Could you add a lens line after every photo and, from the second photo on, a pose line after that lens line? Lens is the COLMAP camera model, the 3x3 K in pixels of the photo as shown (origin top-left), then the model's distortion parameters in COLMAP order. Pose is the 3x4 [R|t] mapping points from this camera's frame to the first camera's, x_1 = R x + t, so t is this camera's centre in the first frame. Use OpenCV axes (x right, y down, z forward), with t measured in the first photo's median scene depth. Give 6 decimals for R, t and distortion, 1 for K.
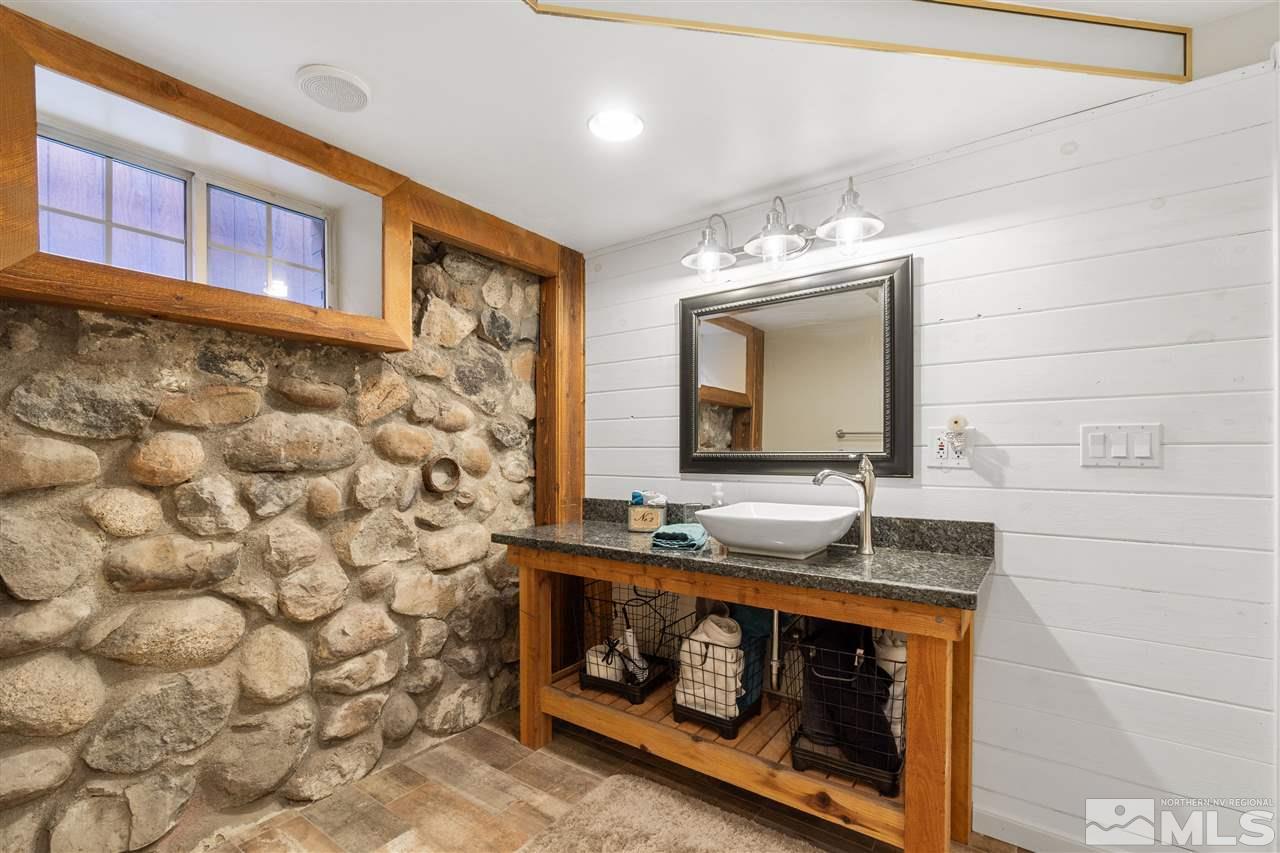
lens RADIAL K [[552.0, 0, 638.2], [0, 552.0, 459.7], [0, 0, 1]] dist [-0.001364, -0.000161]
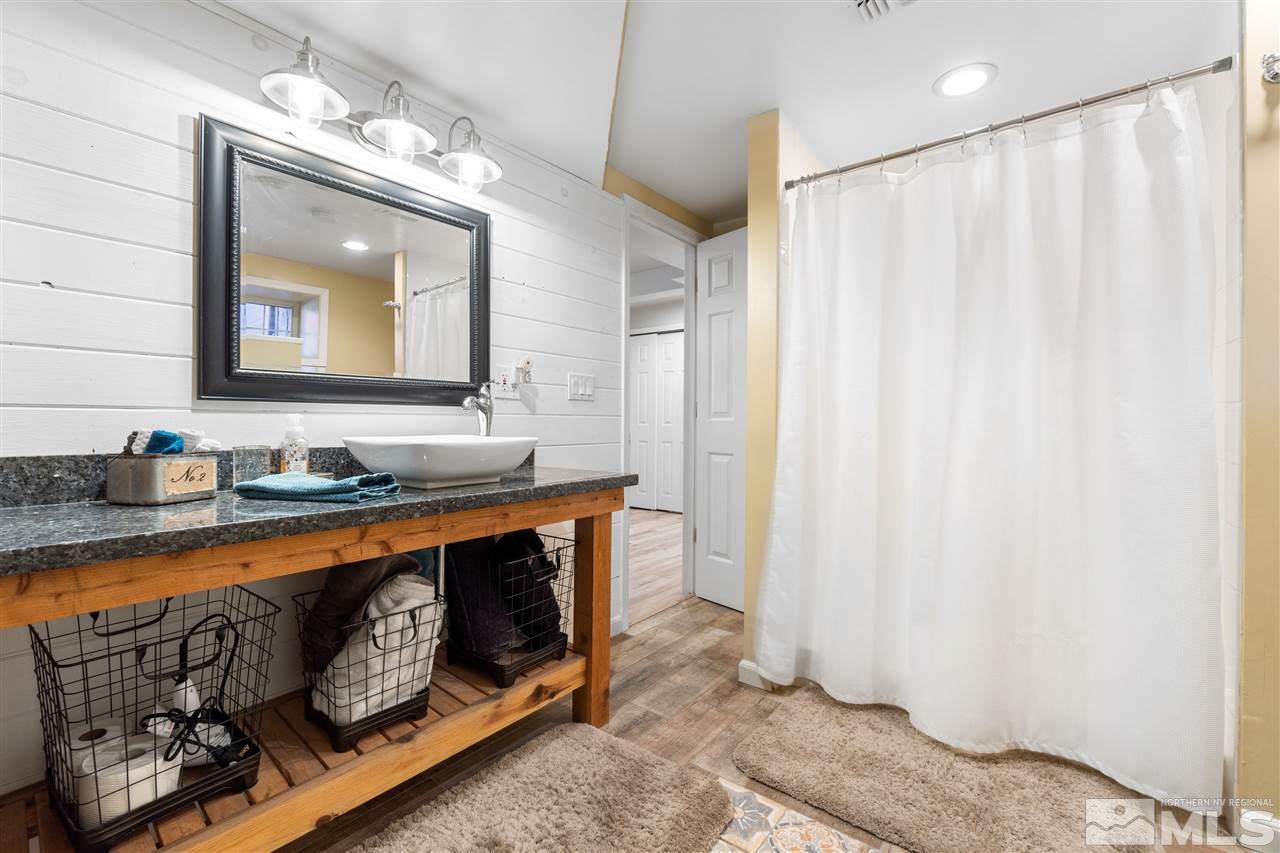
lens RADIAL K [[525.8, 0, 638.5], [0, 525.8, 418.4], [0, 0, 1]] dist [0.000157, 0.000174]
pose [[0.073394, 0.001156, 0.997302, -0.596842], [0.004050, 0.999991, -0.001457, 0.061170], [-0.997295, 0.004146, 0.073389, 0.616003]]
